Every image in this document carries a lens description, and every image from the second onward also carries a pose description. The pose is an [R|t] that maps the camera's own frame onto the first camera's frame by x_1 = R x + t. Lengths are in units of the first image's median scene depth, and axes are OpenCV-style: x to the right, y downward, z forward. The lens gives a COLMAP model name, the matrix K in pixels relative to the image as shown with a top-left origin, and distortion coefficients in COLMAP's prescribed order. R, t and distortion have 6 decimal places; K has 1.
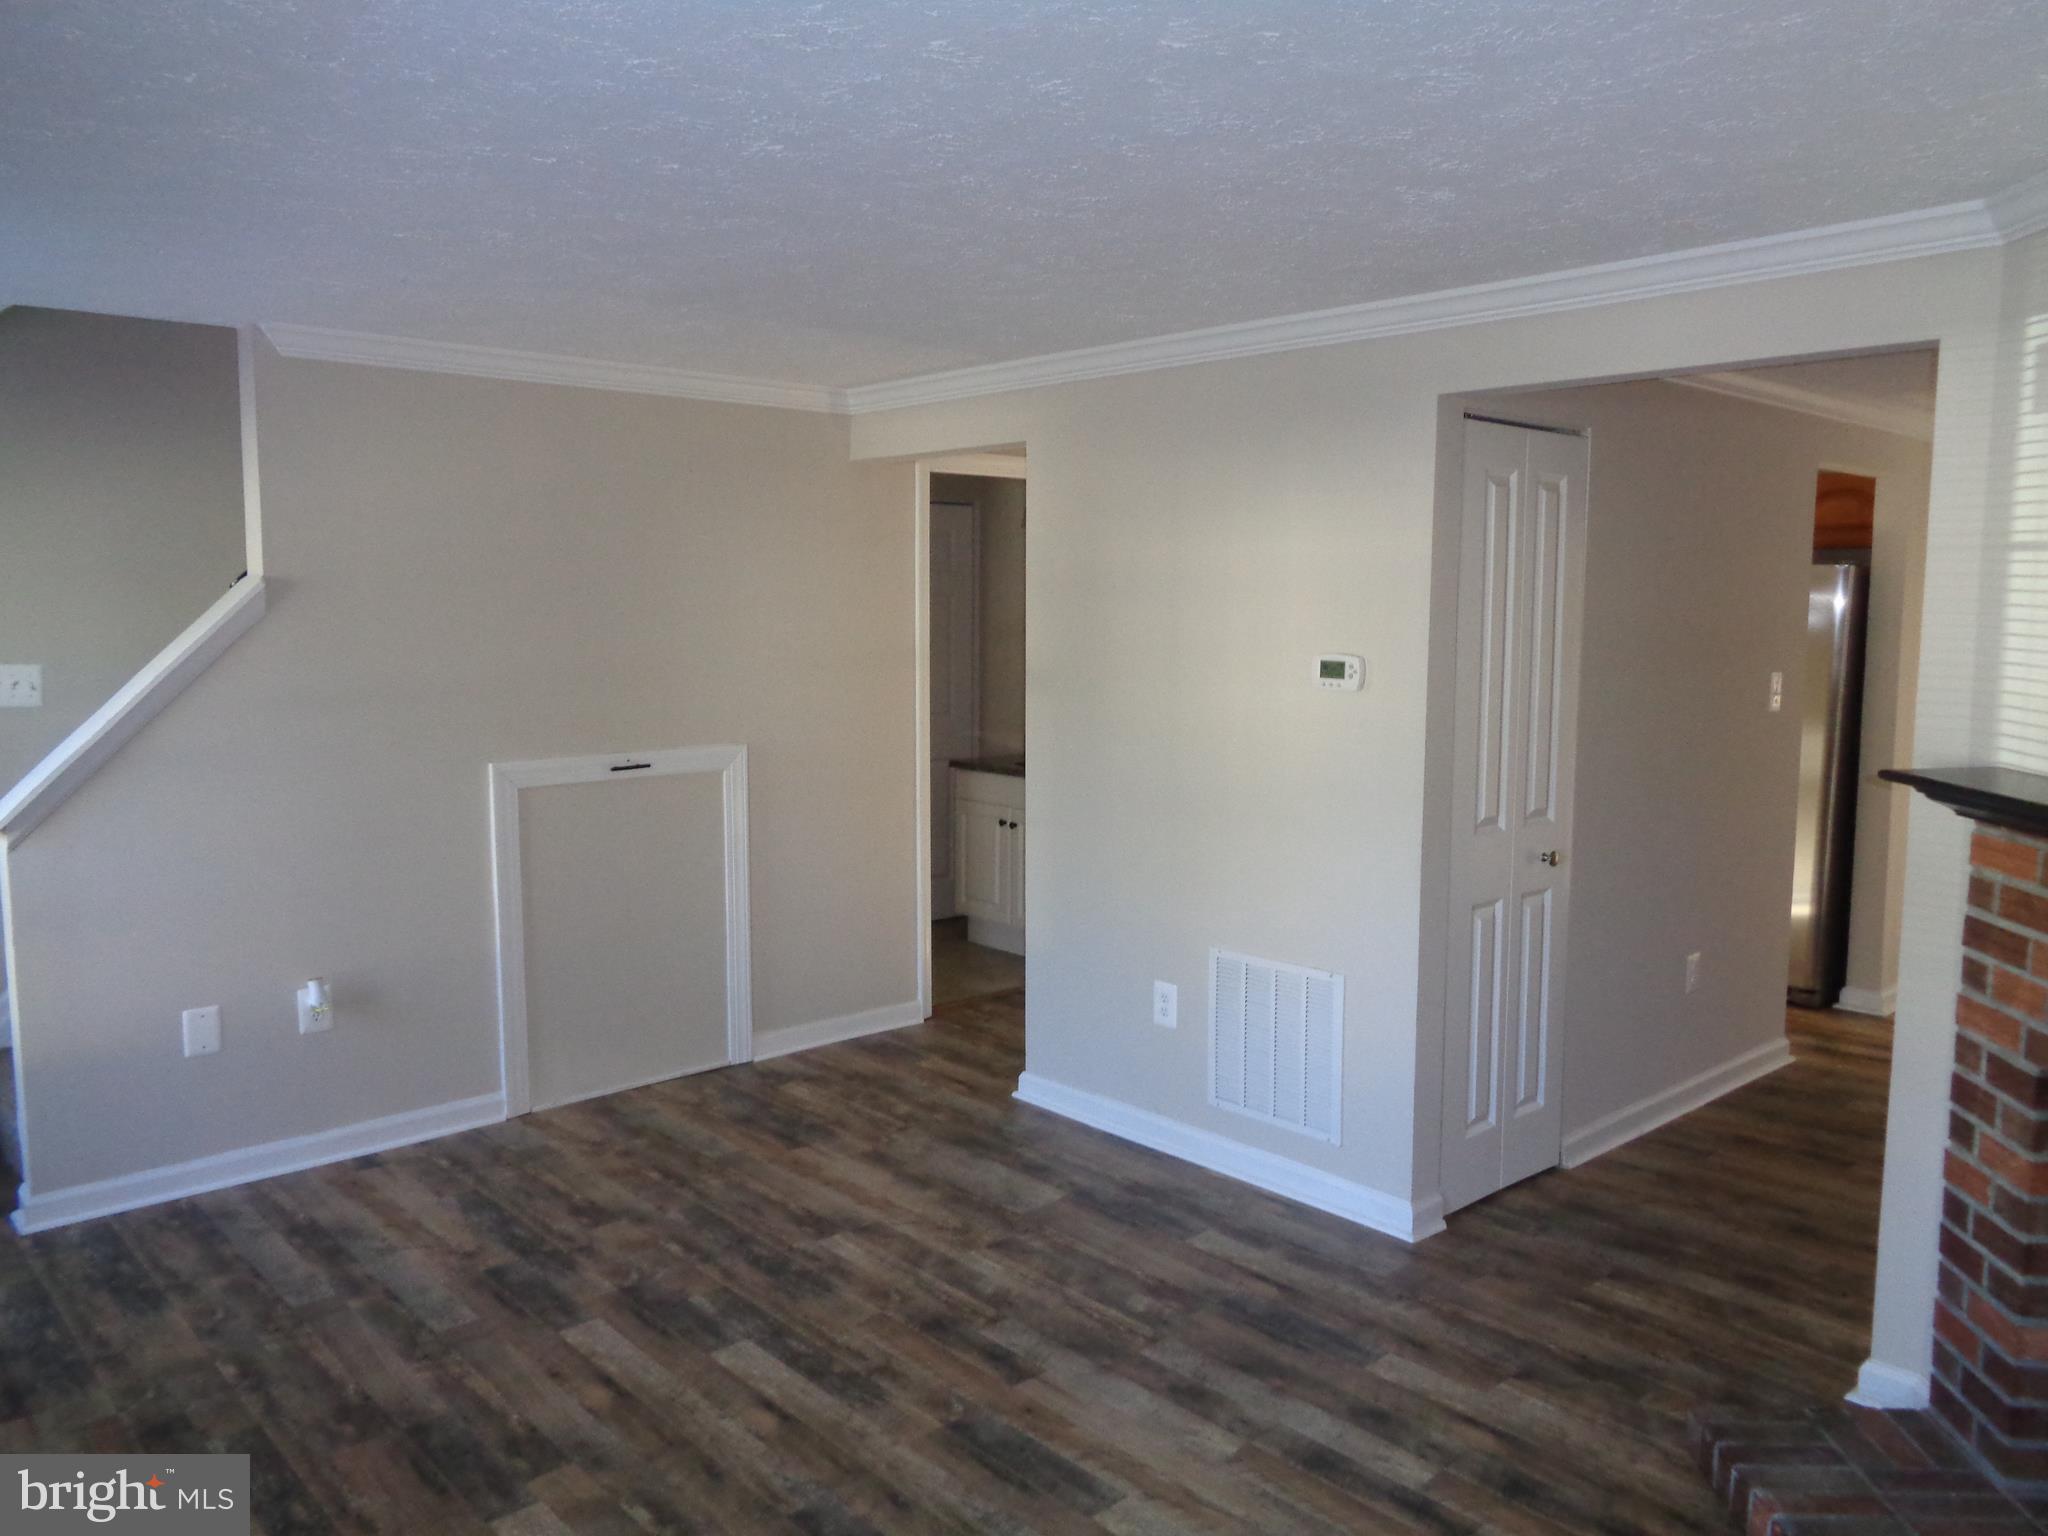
lens RADIAL K [[1524.9, 0, 1037.3], [0, 1524.9, 767.0], [0, 0, 1]] dist [-0.019912, 0.005552]
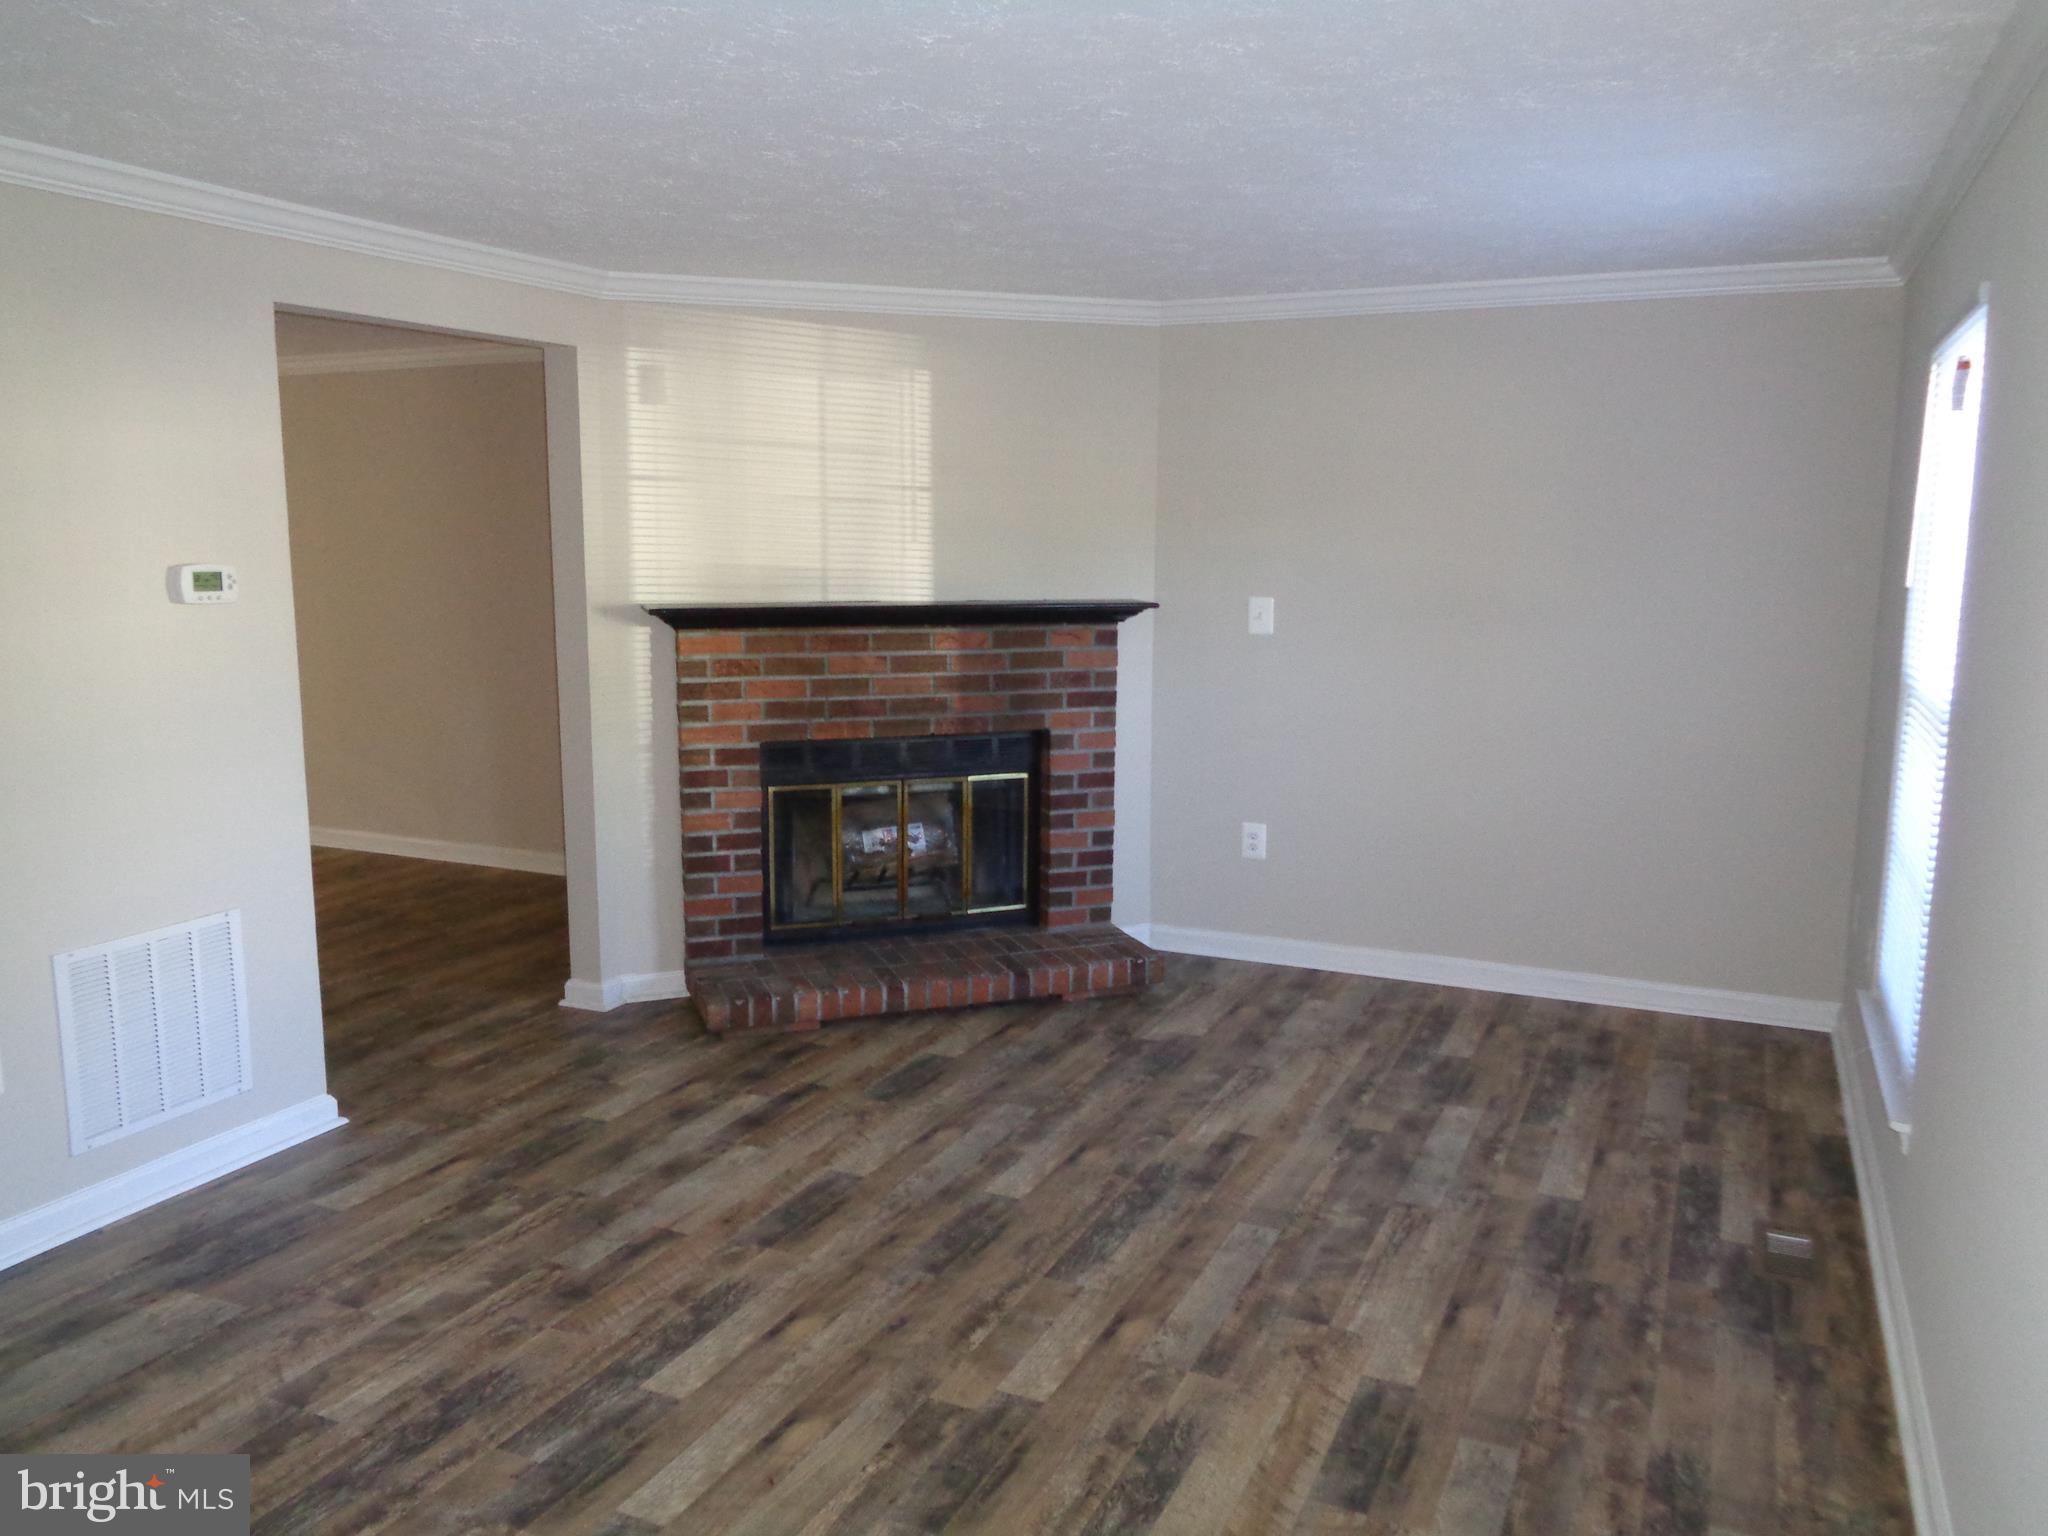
lens RADIAL K [[1524.9, 0, 1045.6], [0, 1524.9, 762.2], [0, 0, 1]] dist [-0.019912, 0.005552]
pose [[-0.393942, -0.147648, 0.907199, -1.081054], [0.095159, 0.975158, 0.200031, -0.117719], [-0.914196, 0.165128, -0.370106, 1.142724]]
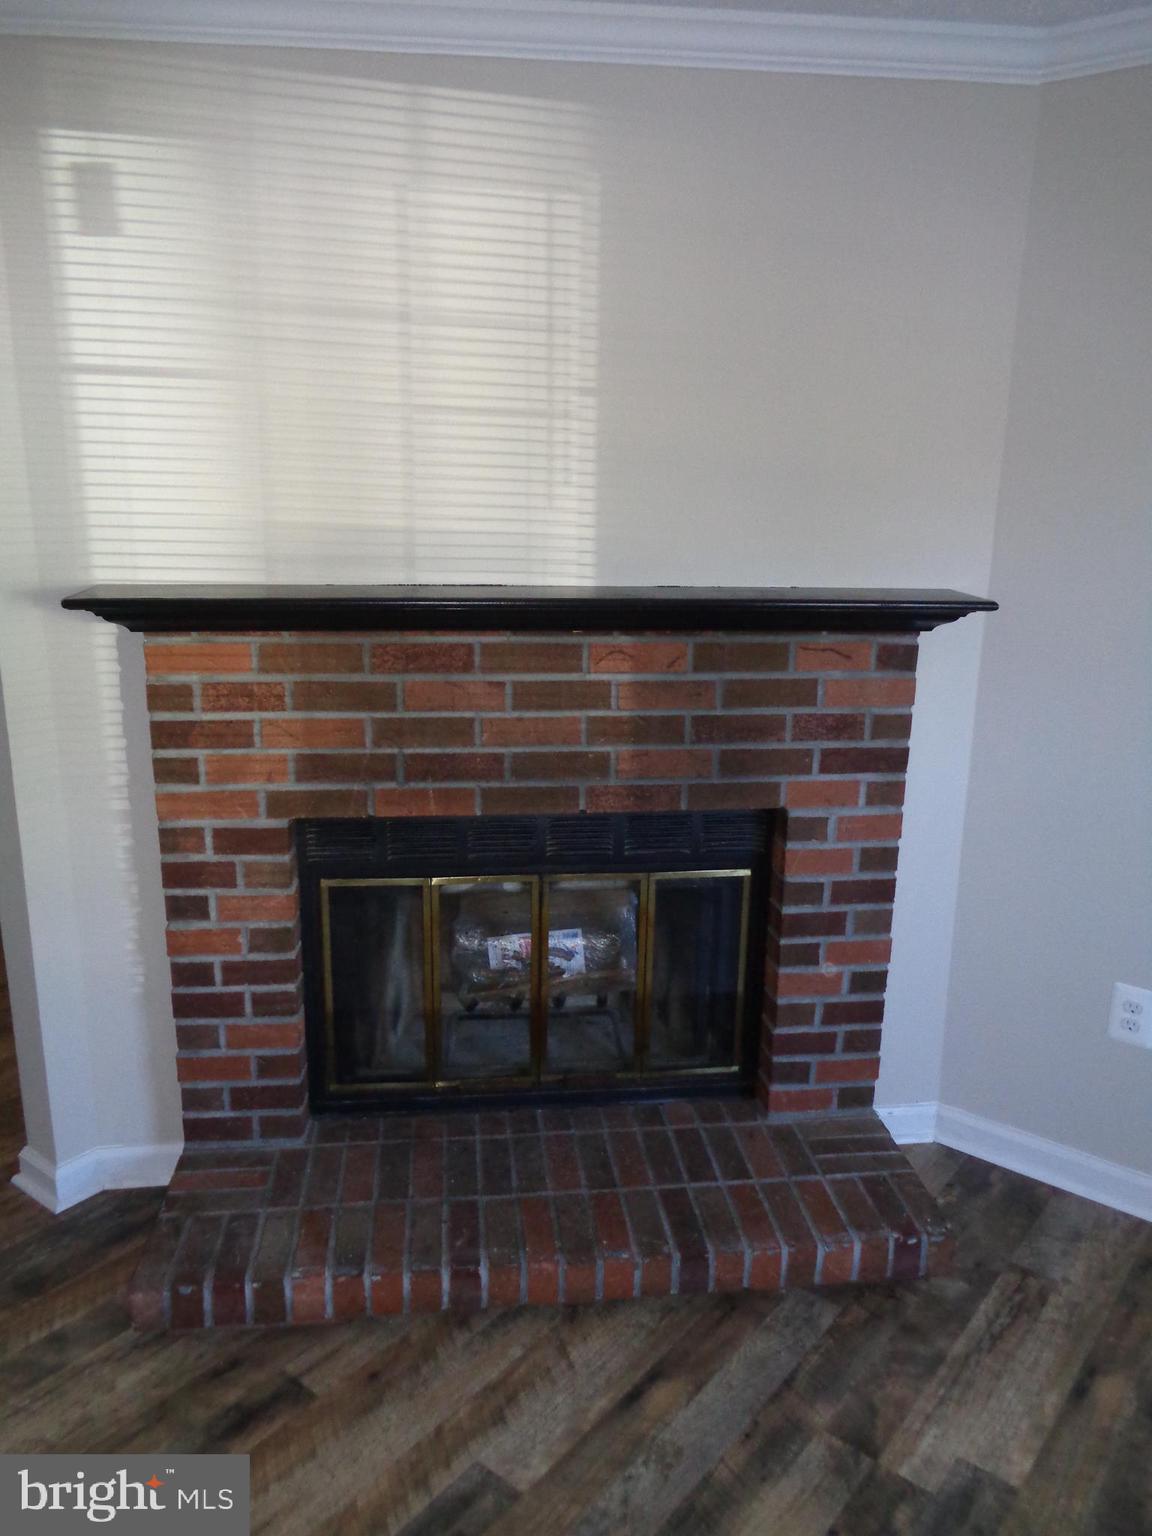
lens RADIAL K [[1143.7, 0, 569.6], [0, 1143.7, 779.9], [0, 0, 1]] dist [-0.019912, 0.005552]
pose [[-0.147270, -0.257679, 0.954941, -0.197133], [0.098824, 0.956804, 0.273423, -0.049758], [-0.984147, 0.134638, -0.115444, 0.712825]]
